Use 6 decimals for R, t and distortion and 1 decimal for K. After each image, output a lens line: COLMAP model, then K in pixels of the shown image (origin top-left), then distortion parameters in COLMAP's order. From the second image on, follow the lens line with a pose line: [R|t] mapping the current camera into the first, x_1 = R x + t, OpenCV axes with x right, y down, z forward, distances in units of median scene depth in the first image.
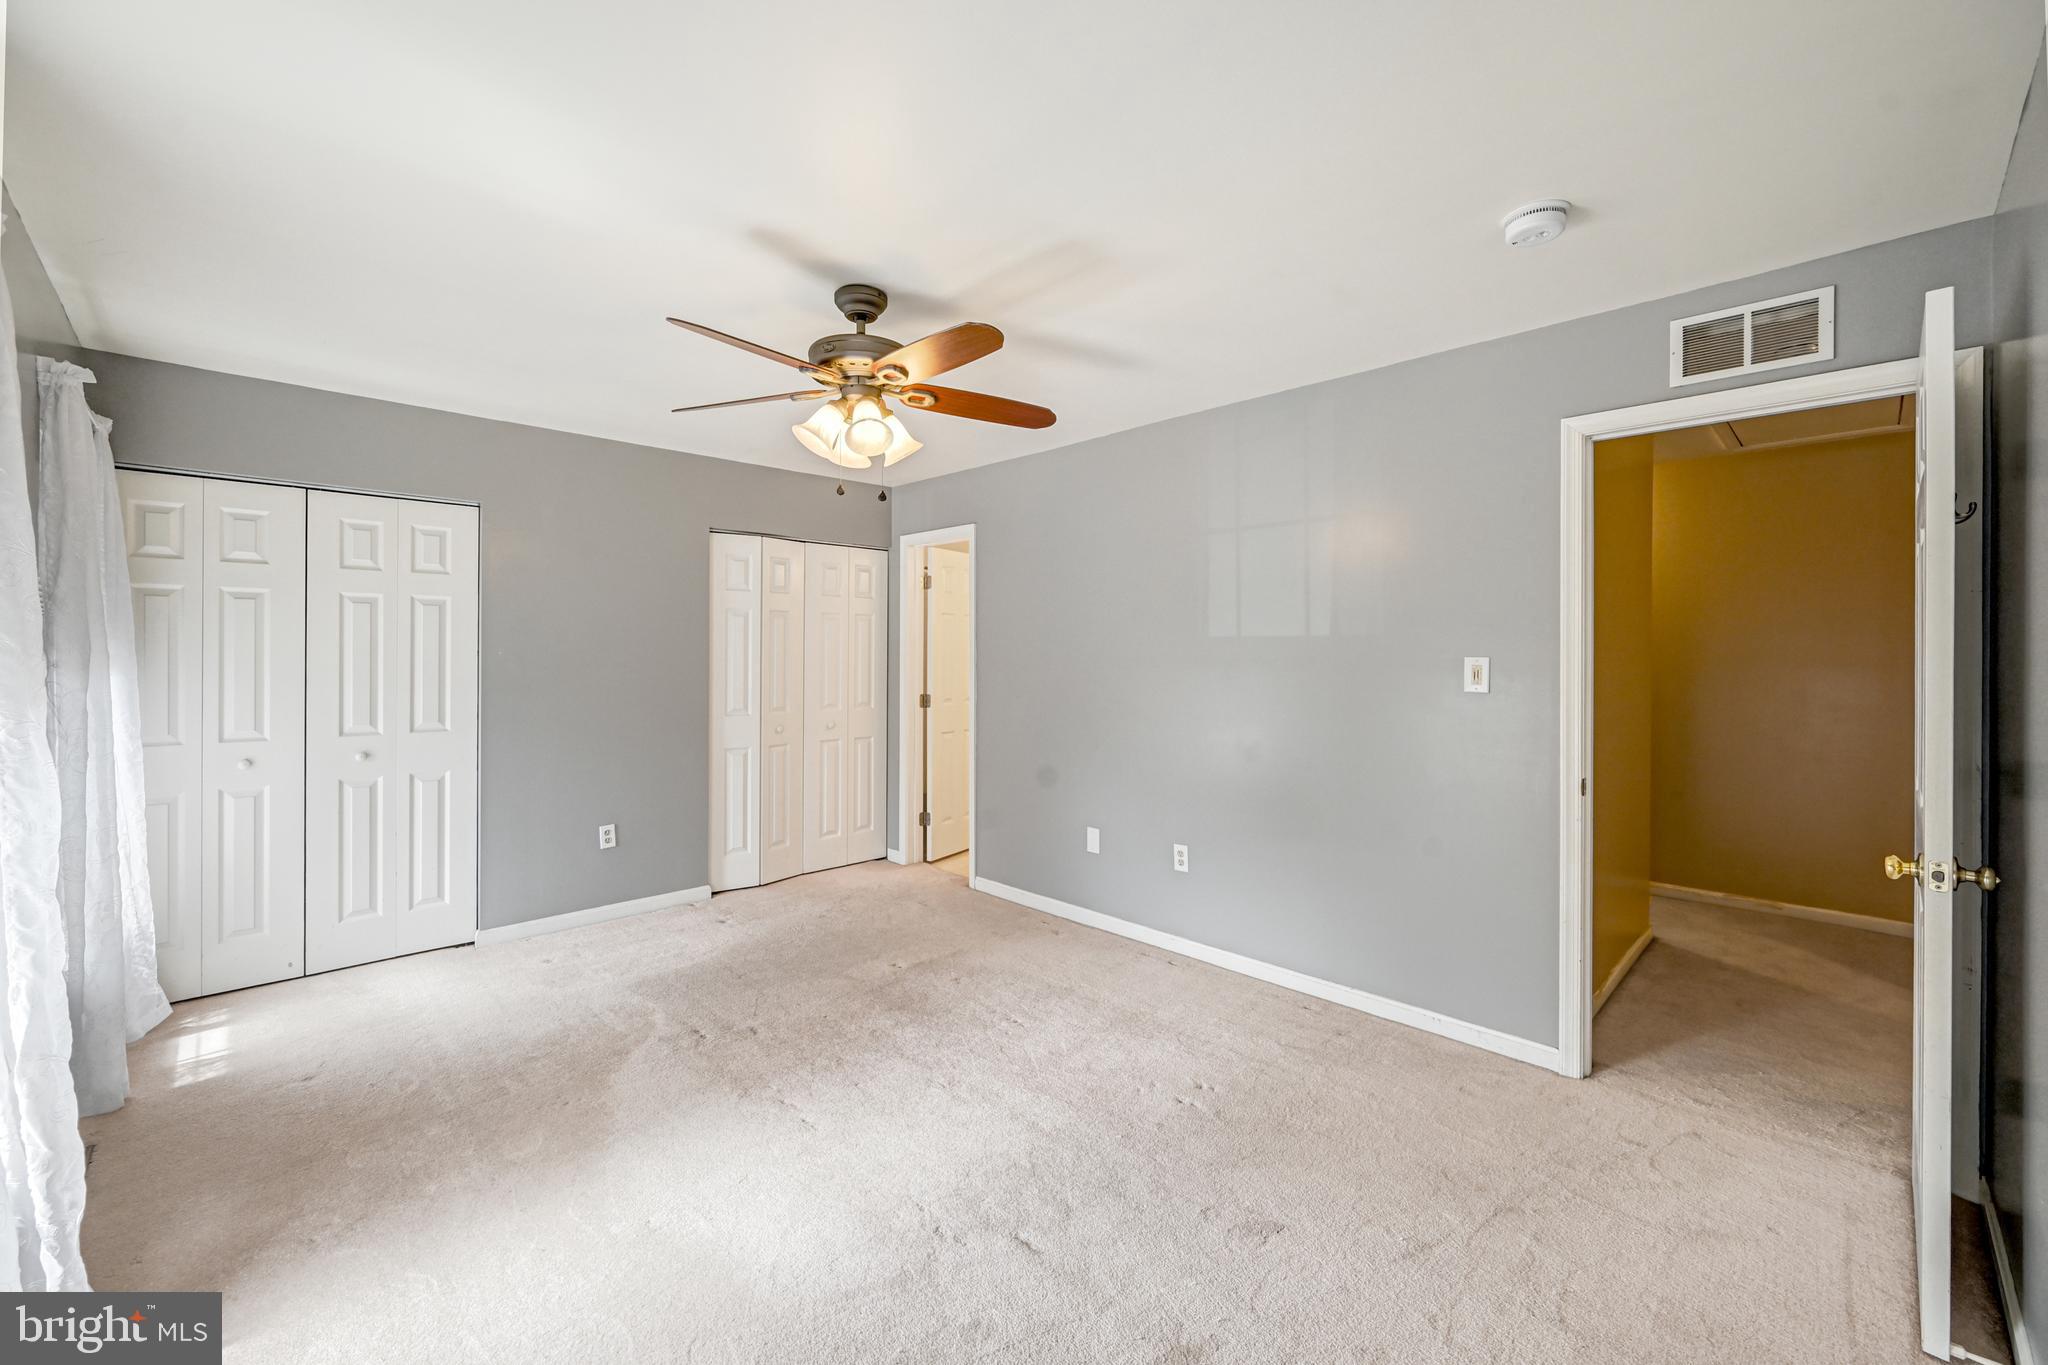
lens RADIAL K [[810.2, 0, 1033.1], [0, 810.2, 666.3], [0, 0, 1]] dist [-0.017617, -0.000081]
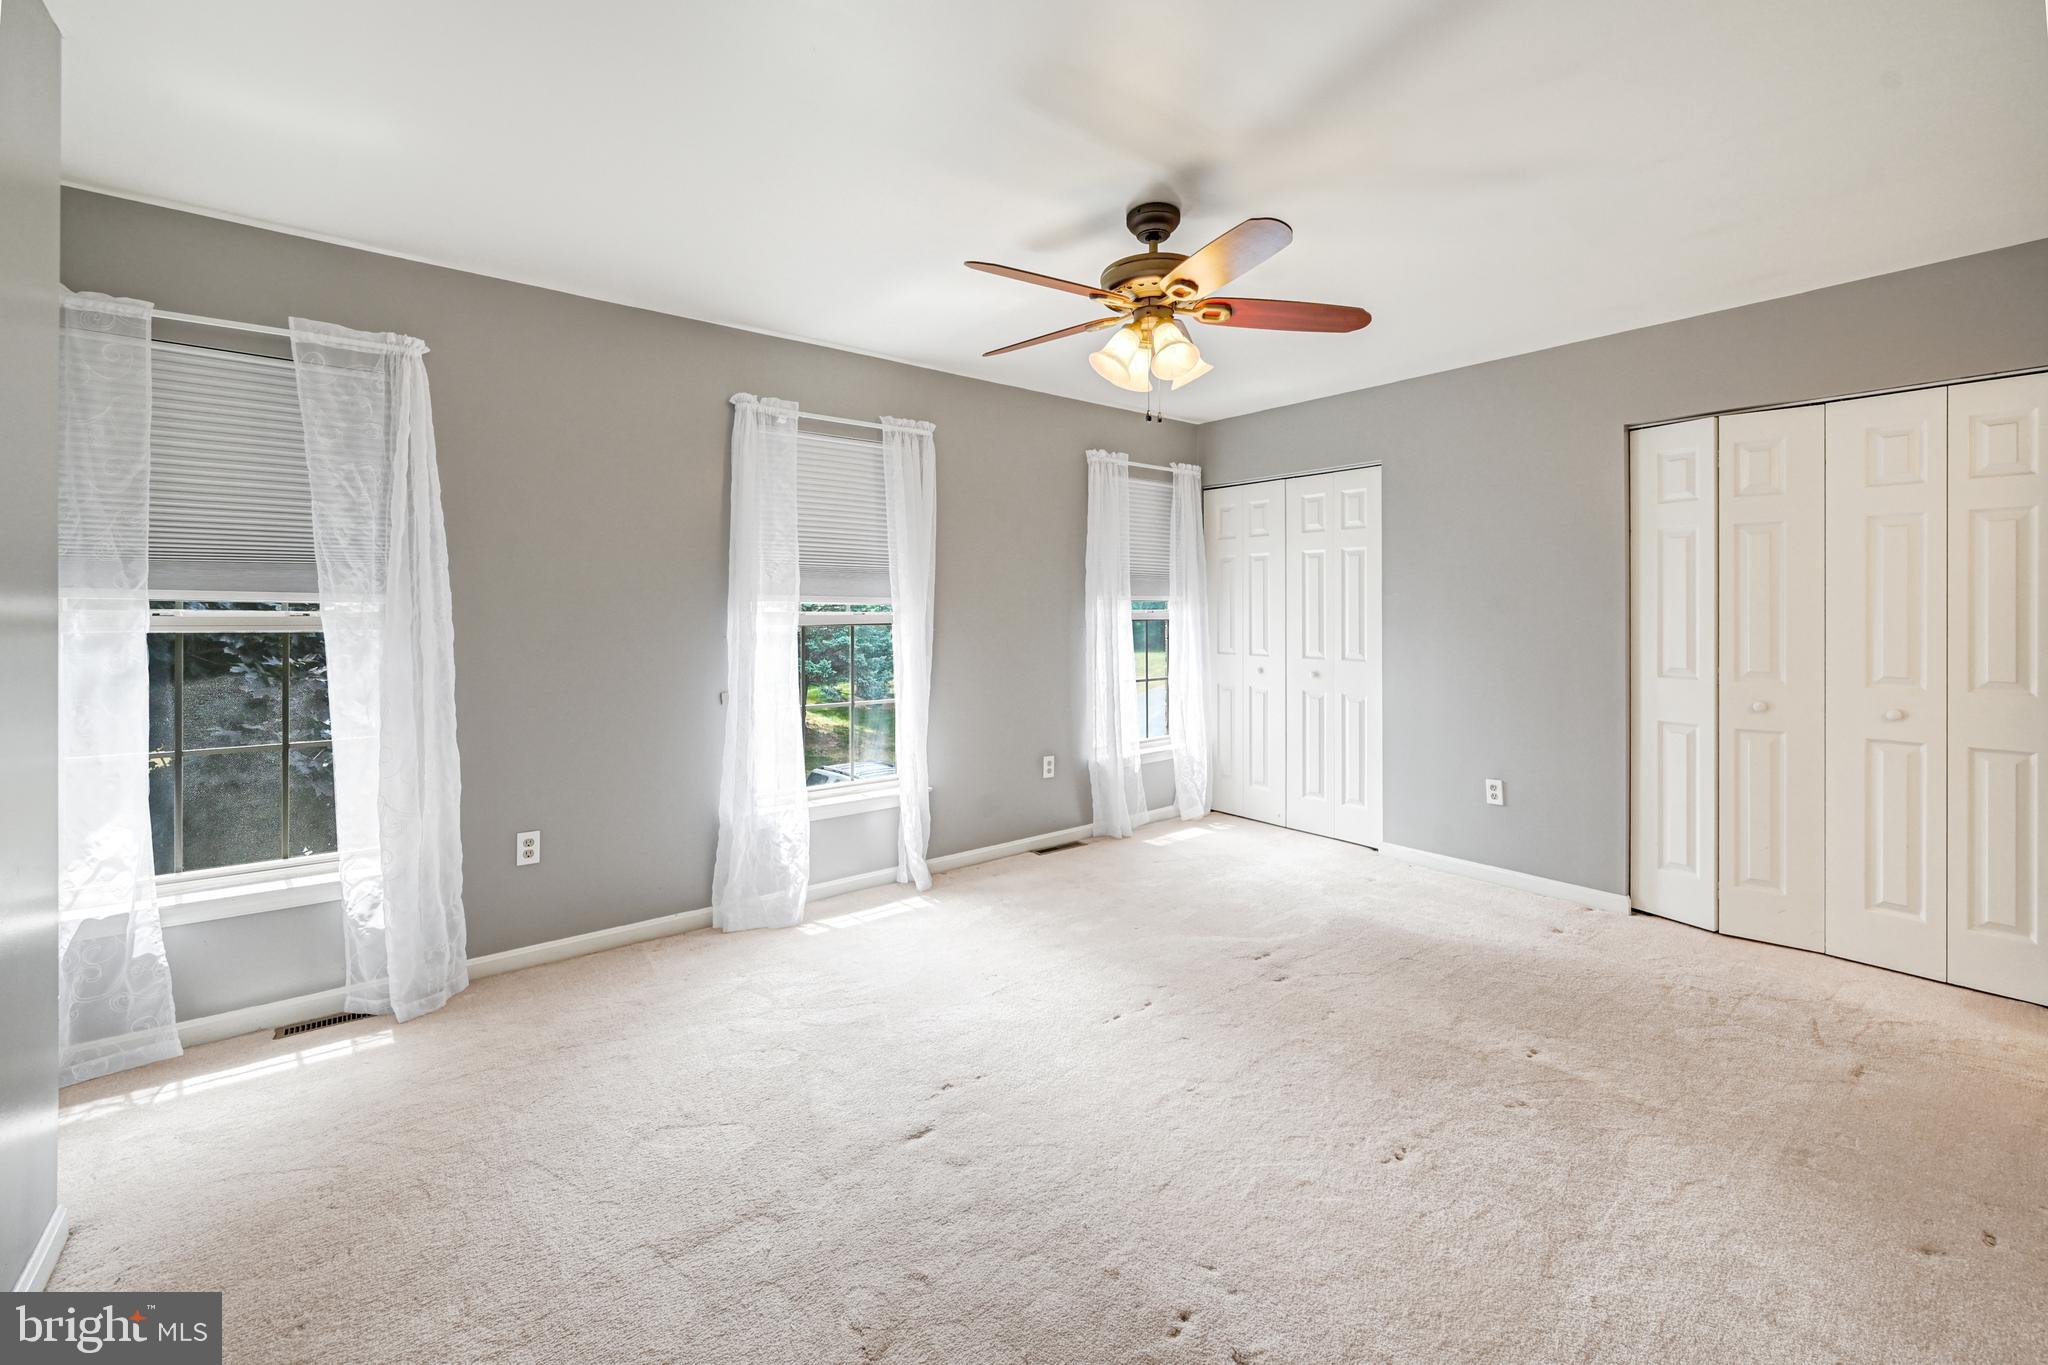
lens RADIAL K [[849.3, 0, 1020.4], [0, 849.3, 608.4], [0, 0, 1]] dist [-0.005359, -0.000101]
pose [[-0.123996, -0.002999, -0.992278, 0.597066], [-0.013407, 0.999909, -0.001347, 0.012026], [0.992192, 0.013136, -0.124025, 0.690475]]
